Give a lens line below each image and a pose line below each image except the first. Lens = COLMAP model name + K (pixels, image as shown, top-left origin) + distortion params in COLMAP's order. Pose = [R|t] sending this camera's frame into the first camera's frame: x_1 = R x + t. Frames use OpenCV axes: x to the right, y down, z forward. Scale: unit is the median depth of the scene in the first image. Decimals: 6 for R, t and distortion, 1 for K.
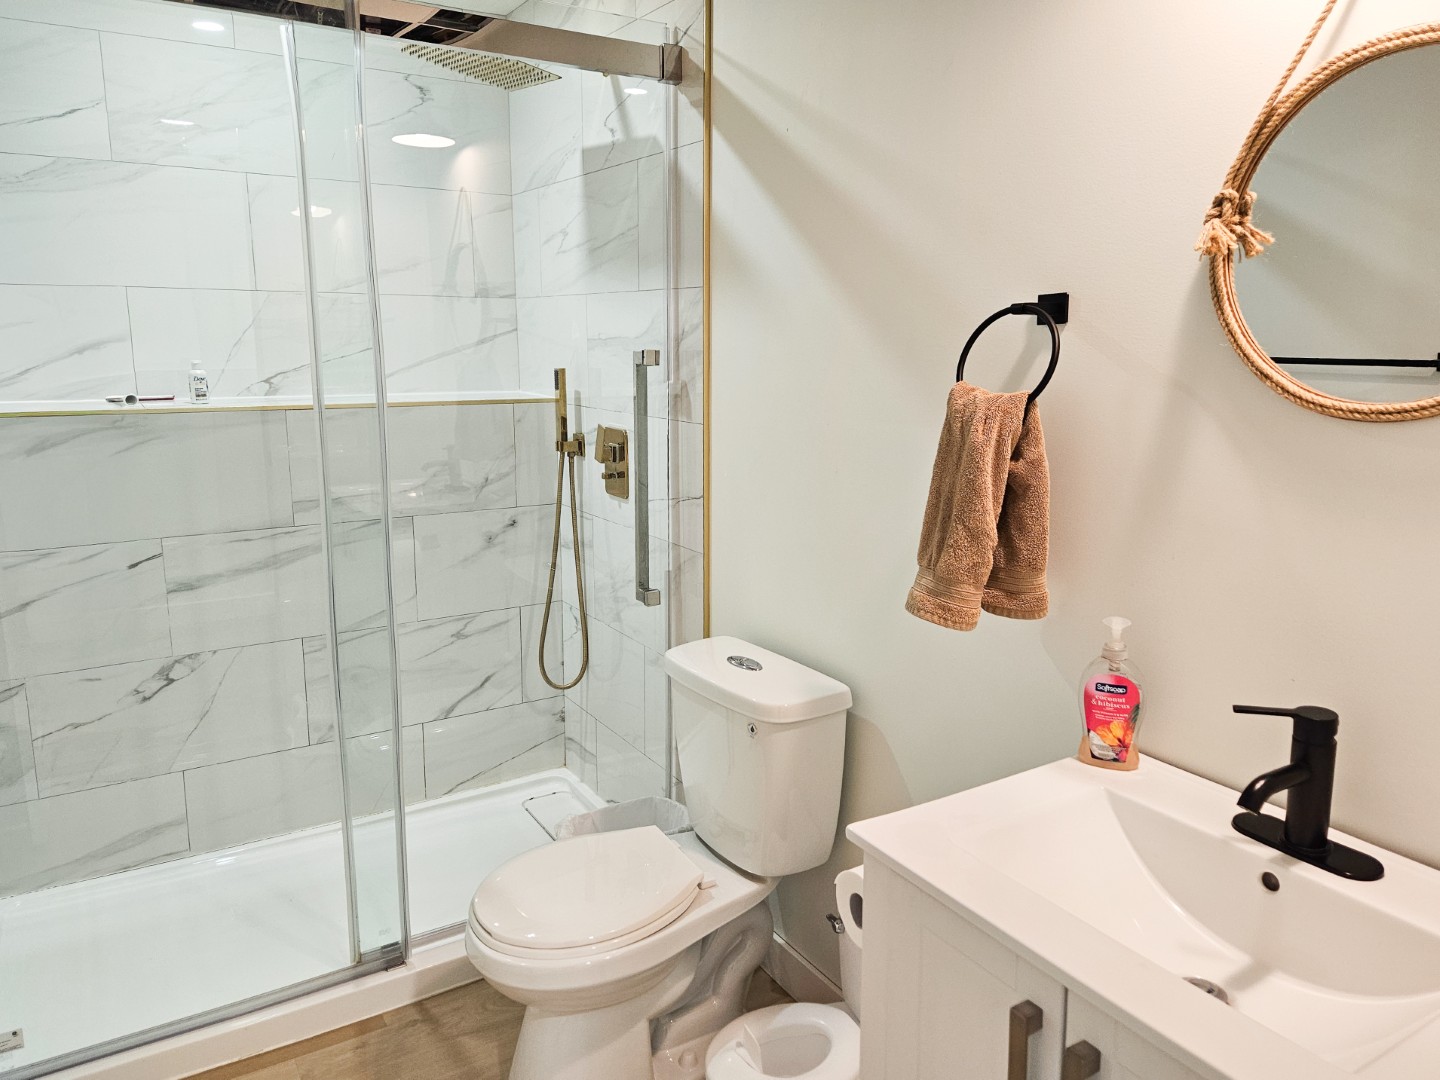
lens RADIAL K [[975.2, 0, 714.4], [0, 975.2, 529.0], [0, 0, 1]] dist [0.073771, -0.061518]
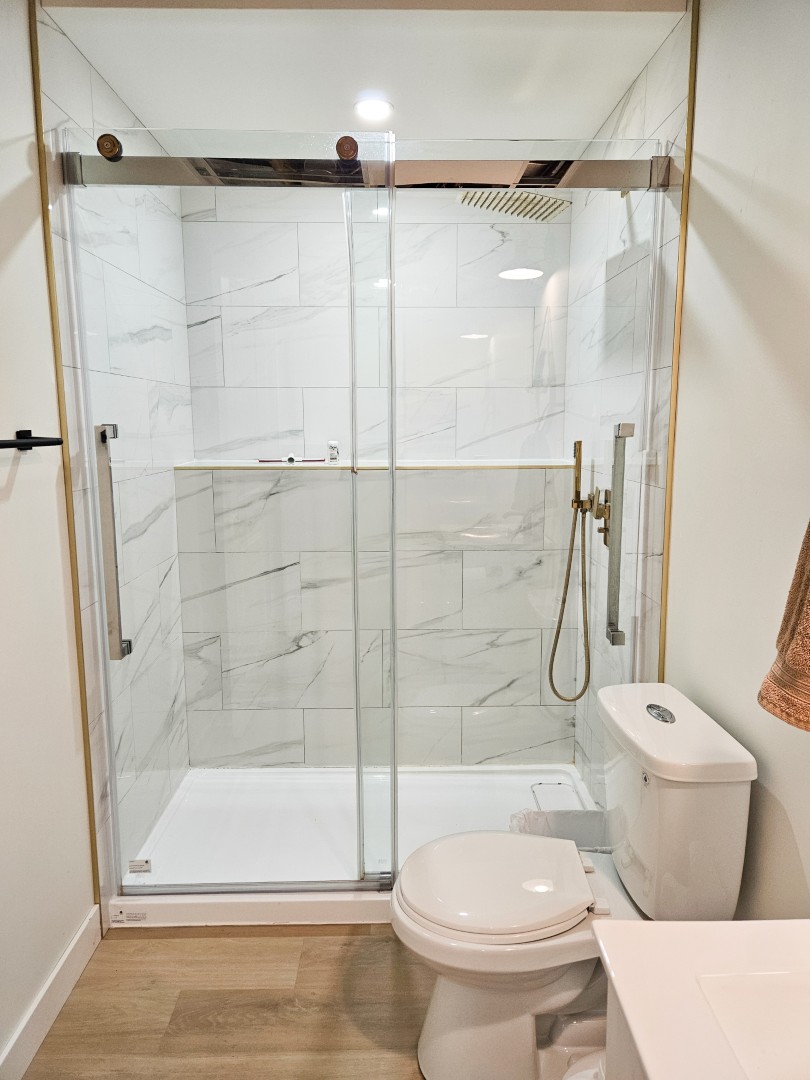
lens RADIAL K [[734.2, 0, 365.3], [0, 734.2, 538.0], [0, 0, 1]] dist [0.081764, -0.067580]
pose [[0.874770, 0.072463, -0.479089, 0.076814], [-0.088908, 0.995971, -0.011696, -0.009085], [0.476312, 0.052826, 0.877688, 0.075364]]
